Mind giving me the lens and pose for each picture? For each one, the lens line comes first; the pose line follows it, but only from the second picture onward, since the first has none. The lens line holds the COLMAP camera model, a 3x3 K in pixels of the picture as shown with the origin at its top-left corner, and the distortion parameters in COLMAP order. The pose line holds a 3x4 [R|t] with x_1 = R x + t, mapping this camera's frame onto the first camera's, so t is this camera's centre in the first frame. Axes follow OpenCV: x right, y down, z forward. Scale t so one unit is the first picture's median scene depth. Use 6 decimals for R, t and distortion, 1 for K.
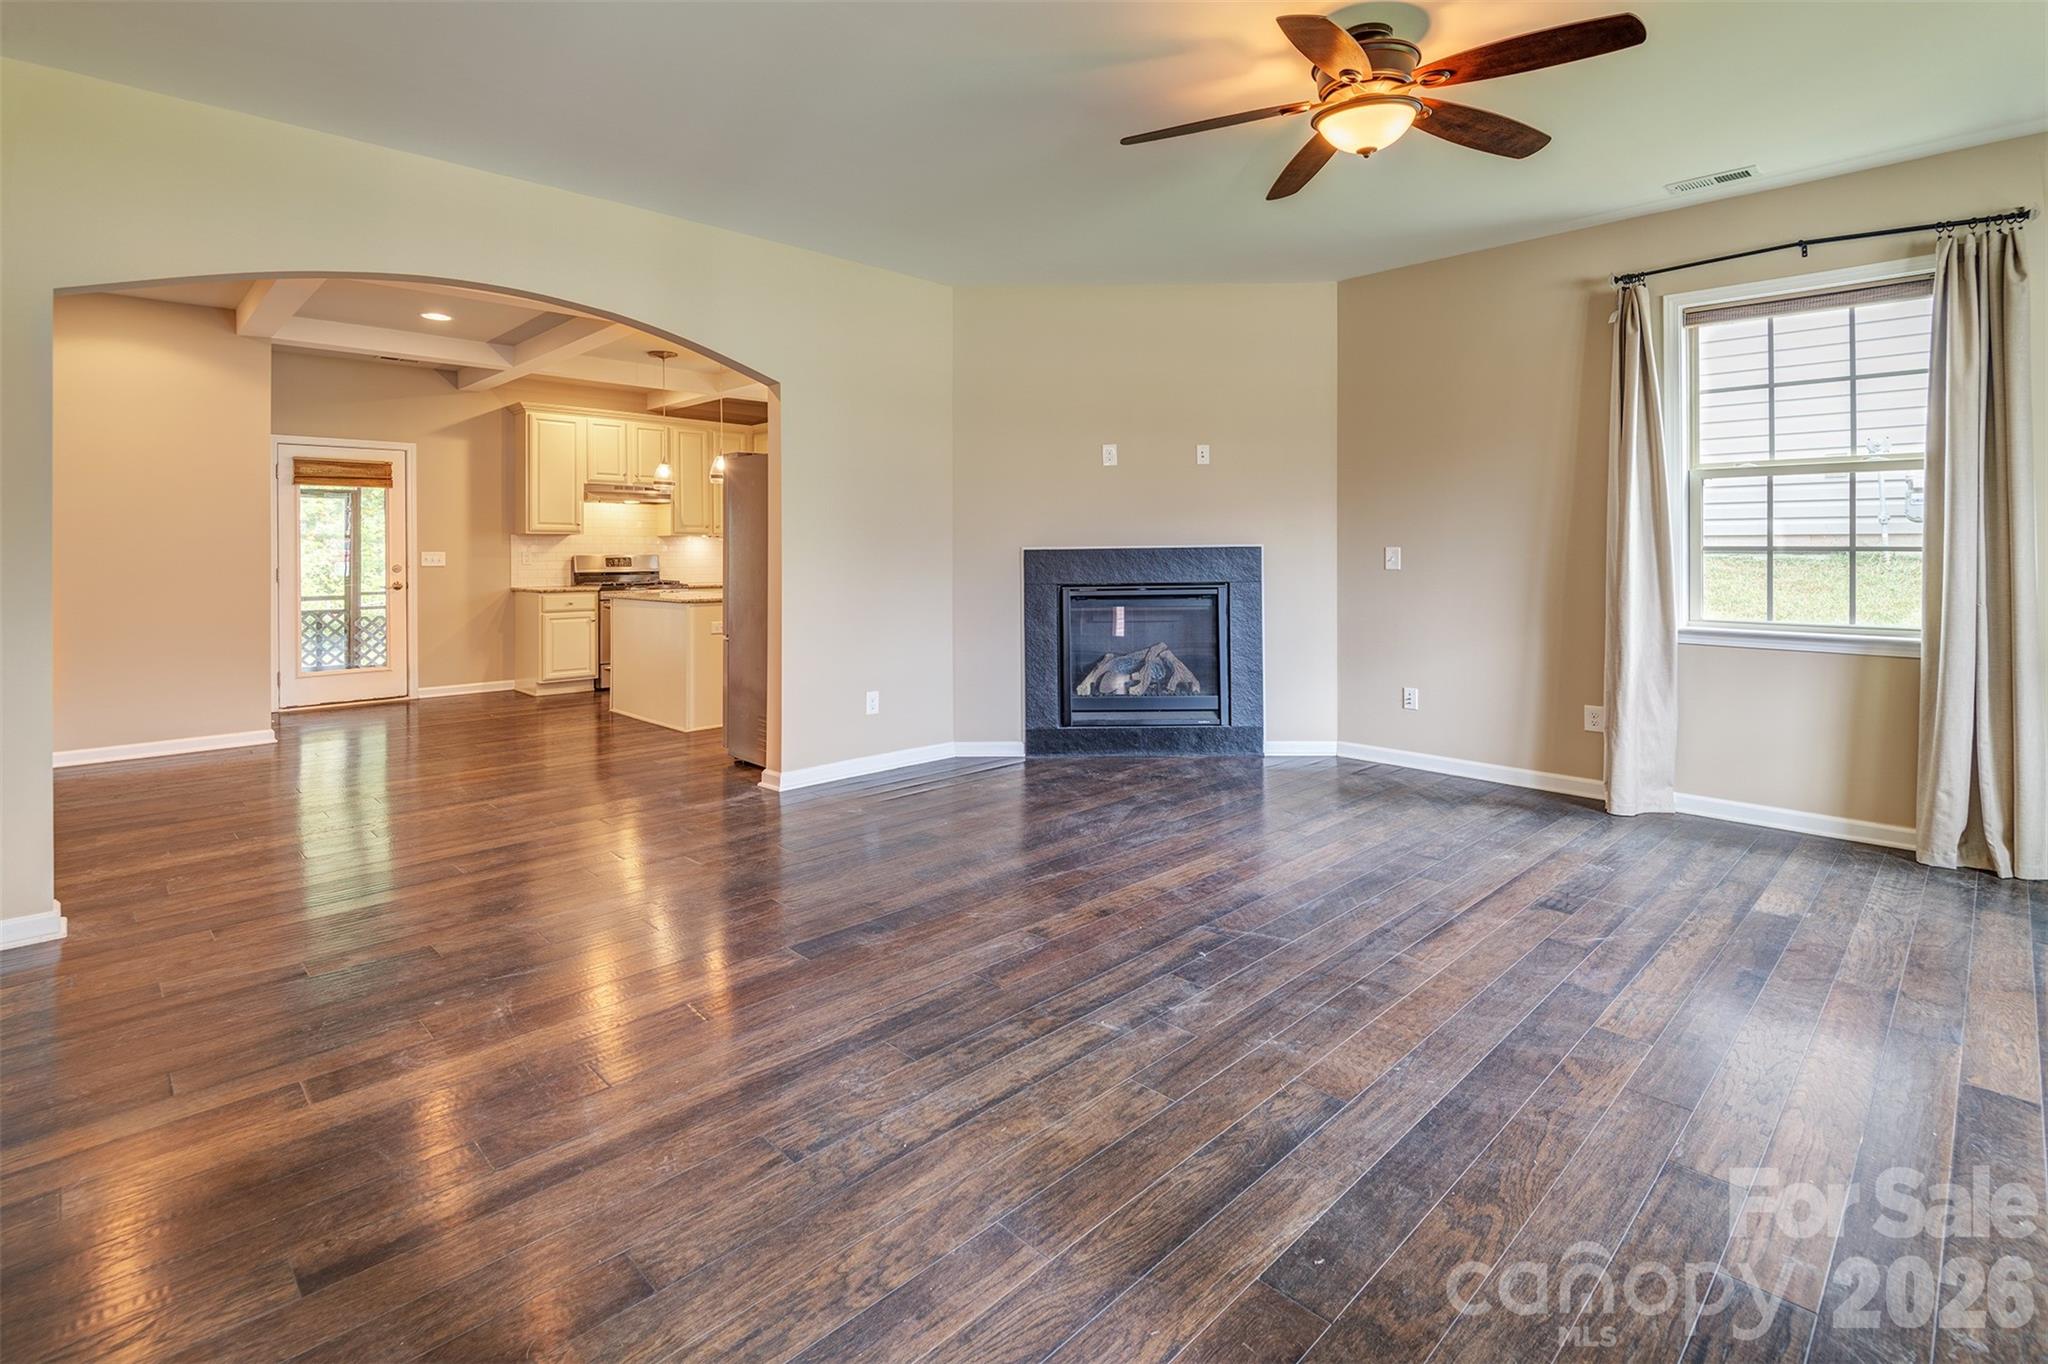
lens RADIAL K [[907.9, 0, 1094.4], [0, 907.9, 549.6], [0, 0, 1]] dist [0.027717, -0.018743]
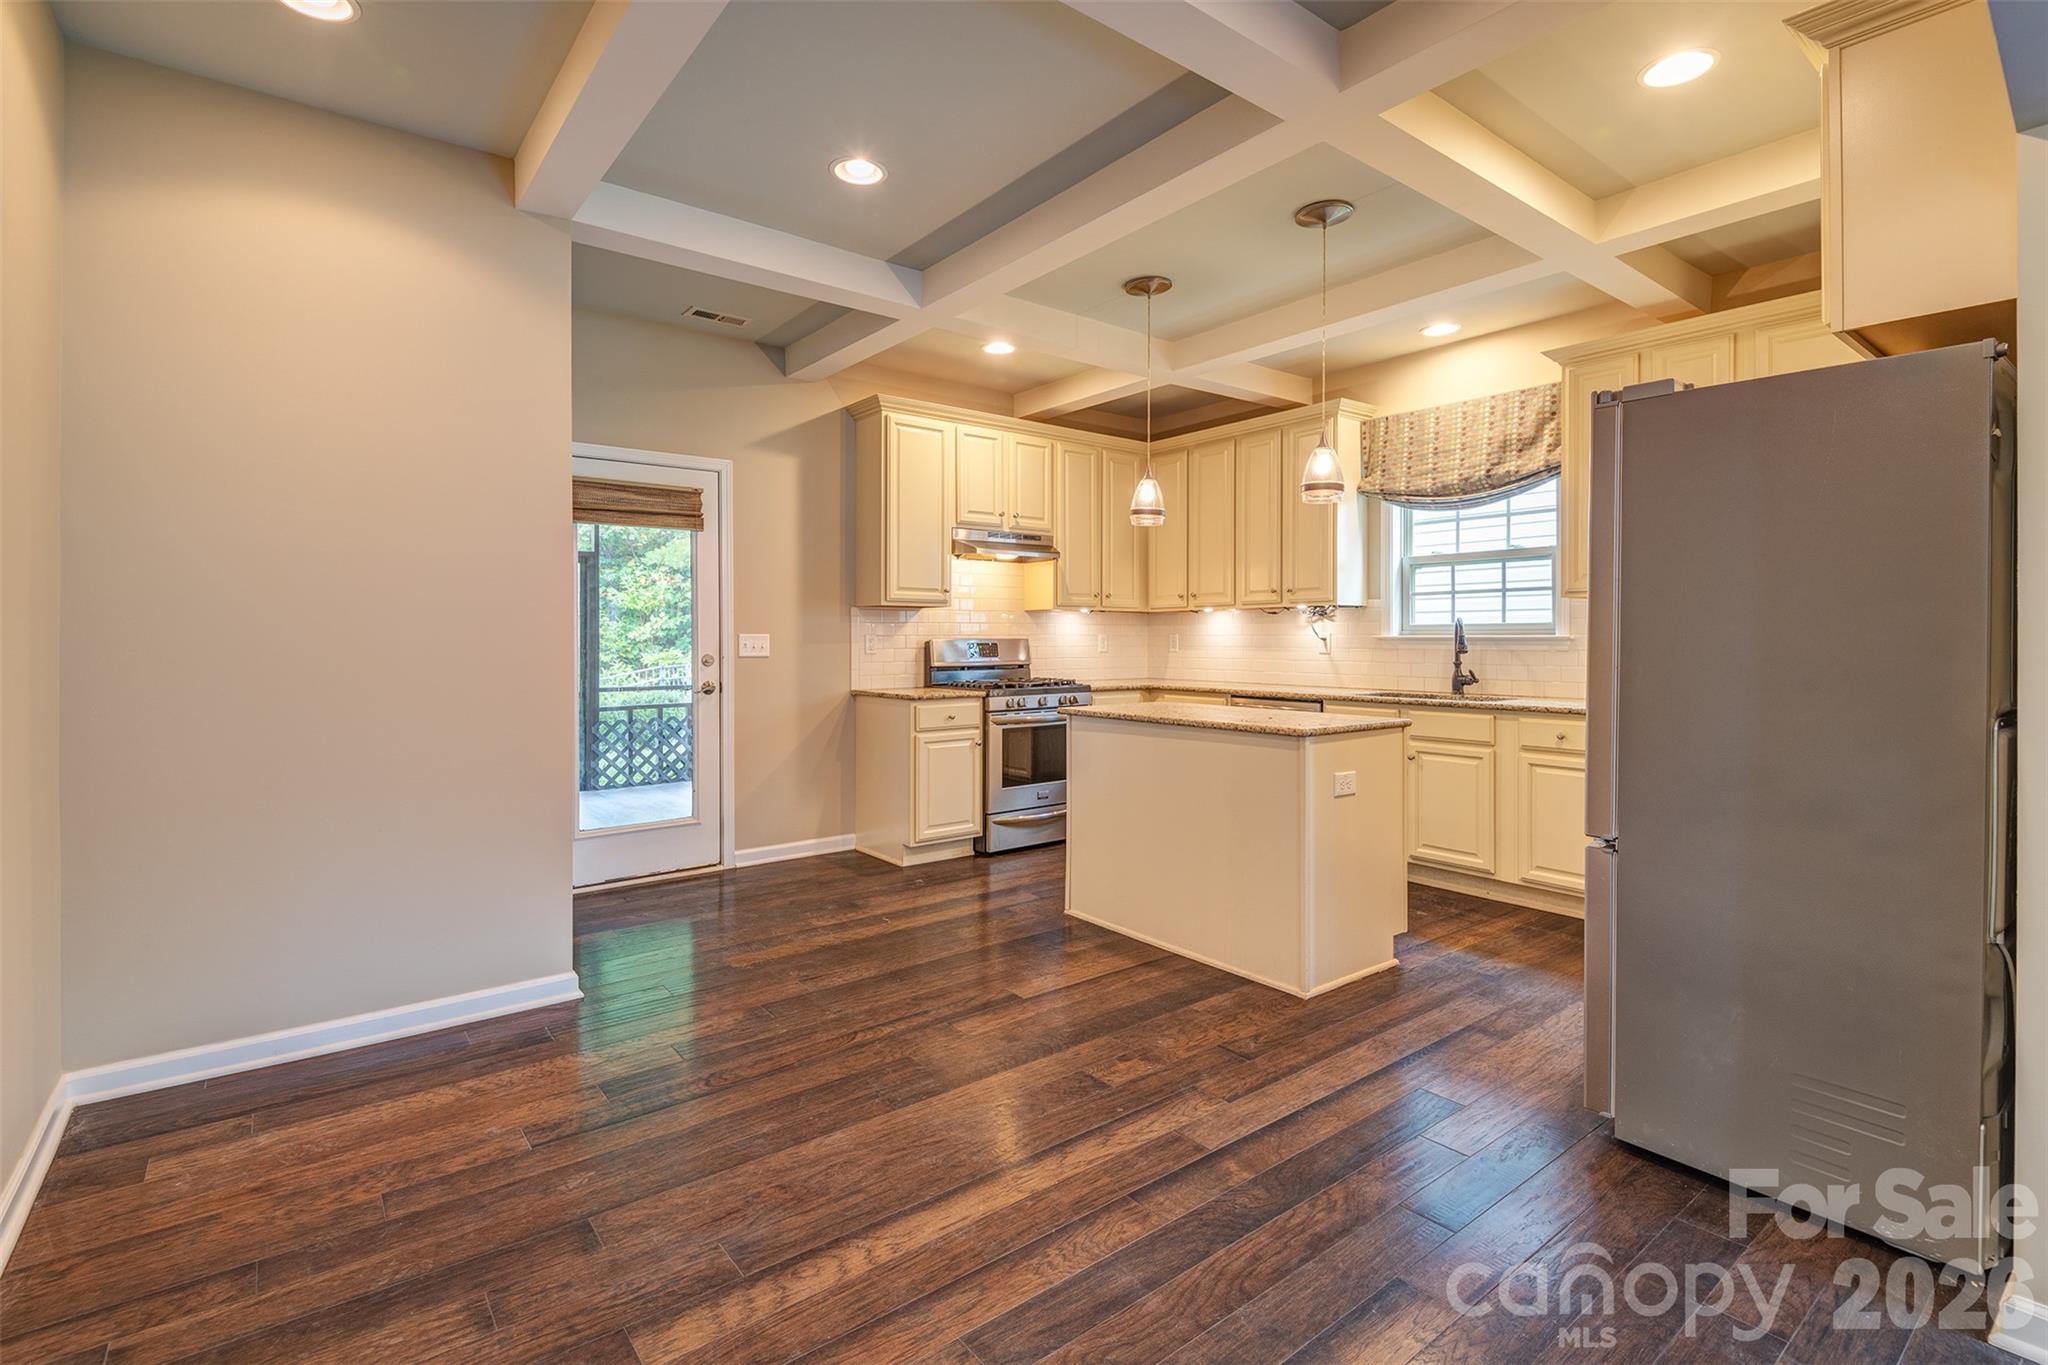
lens RADIAL K [[942.1, 0, 1015.9], [0, 942.1, 650.2], [0, 0, 1]] dist [0.033691, -0.022335]
pose [[0.981633, 0.000763, -0.190776, -0.398391], [0.001652, 0.999920, 0.012501, 0.005746], [0.190771, -0.012586, 0.981554, 0.375857]]
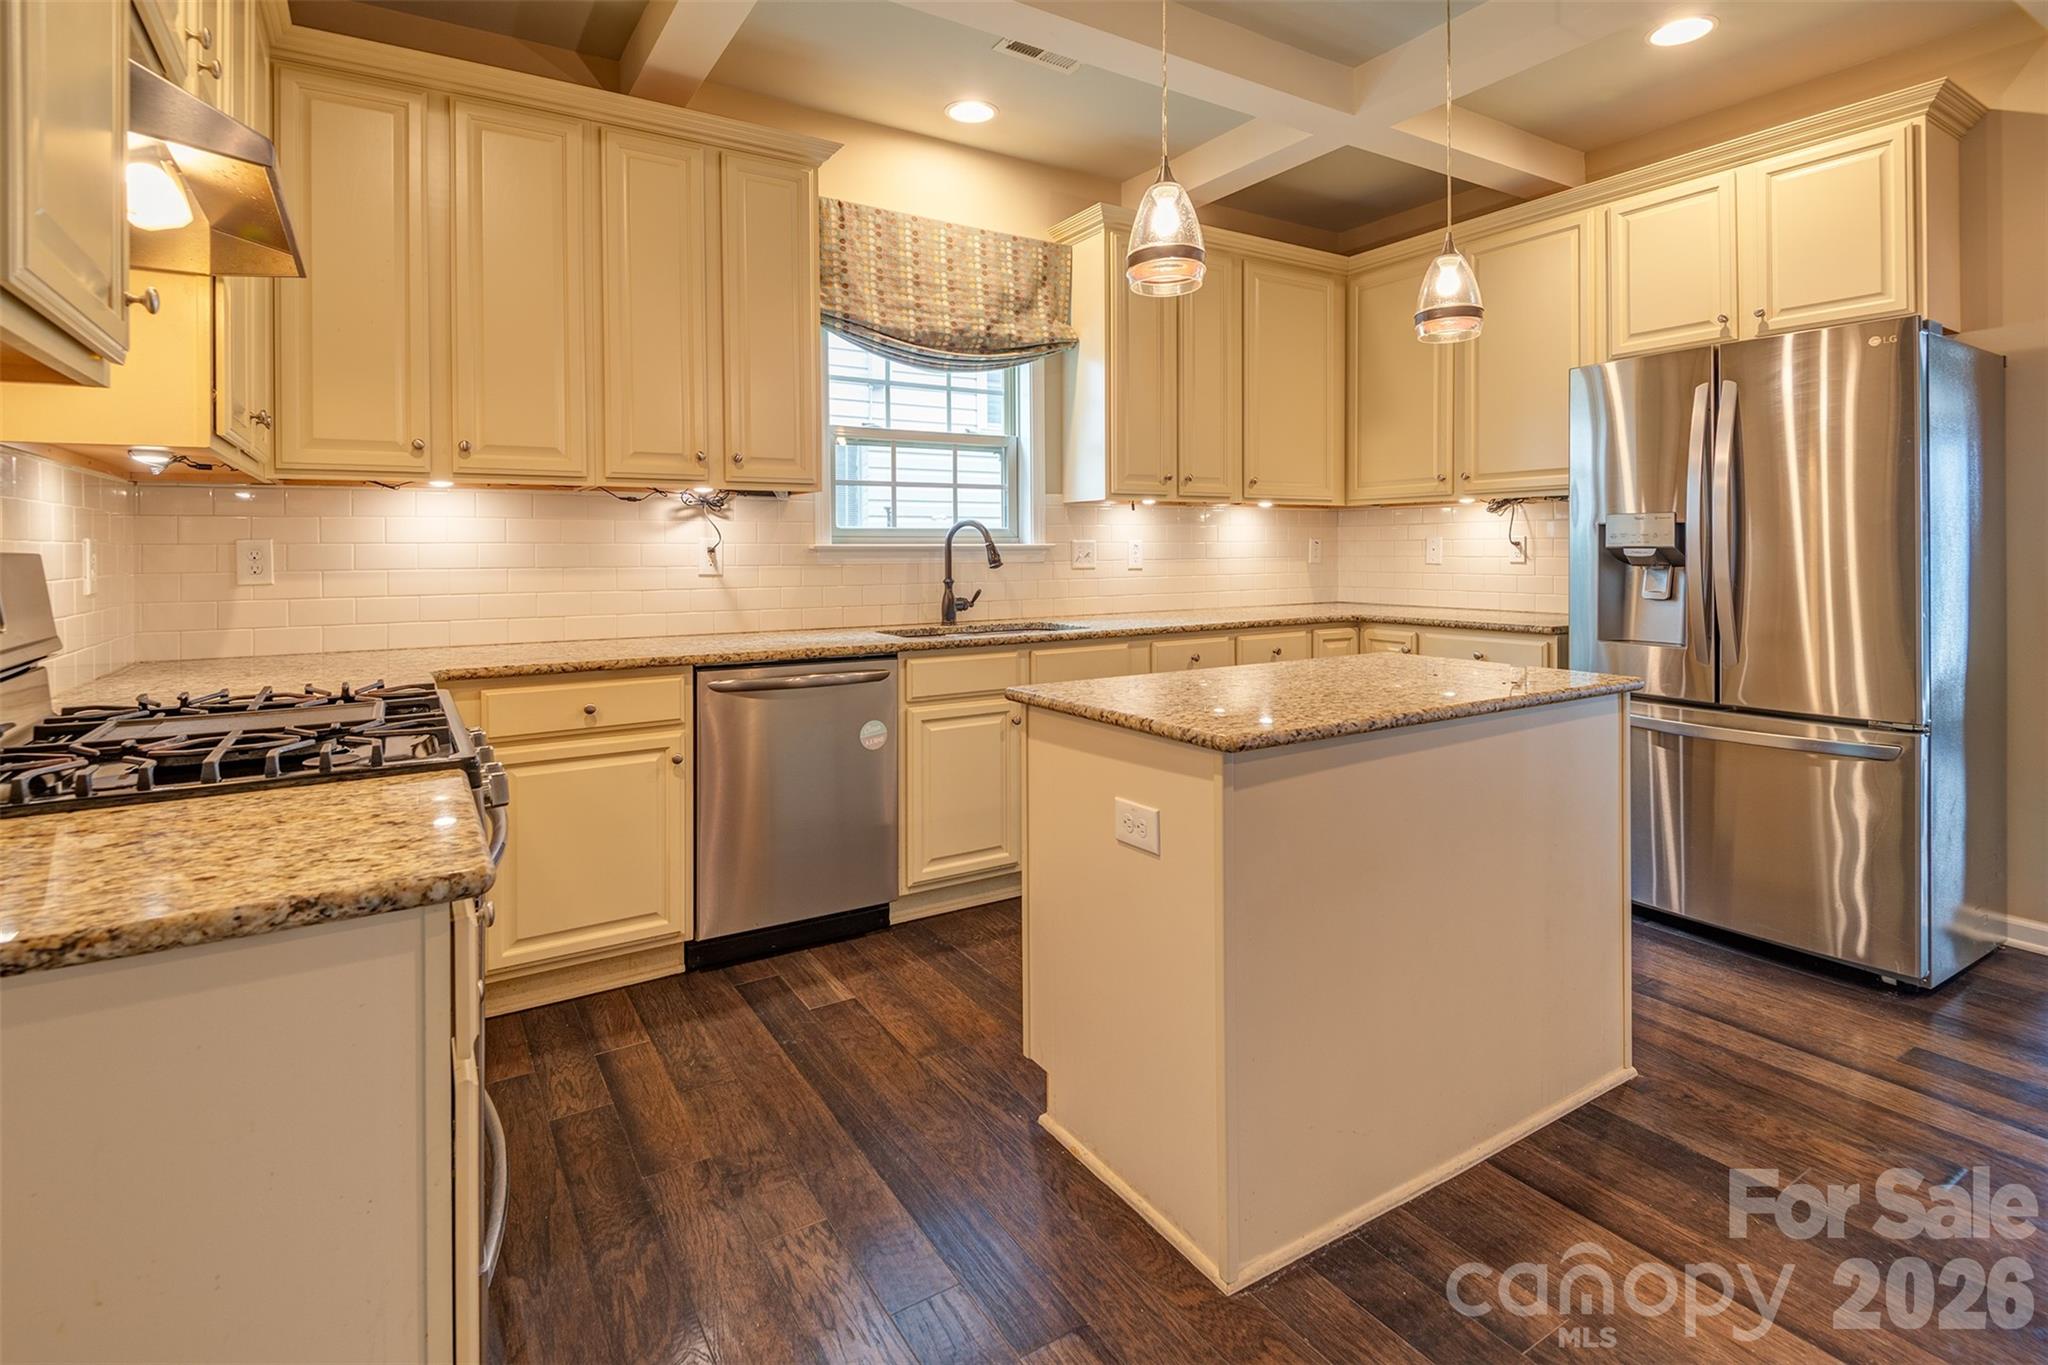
lens RADIAL K [[991.6, 0, 994.6], [0, 991.6, 564.5], [0, 0, 1]] dist [0.024876, -0.000510]
pose [[0.283455, -0.019608, 0.958785, -0.671257], [0.006443, 0.999807, 0.018542, 0.005675], [-0.958964, 0.000921, 0.283527, 0.868463]]
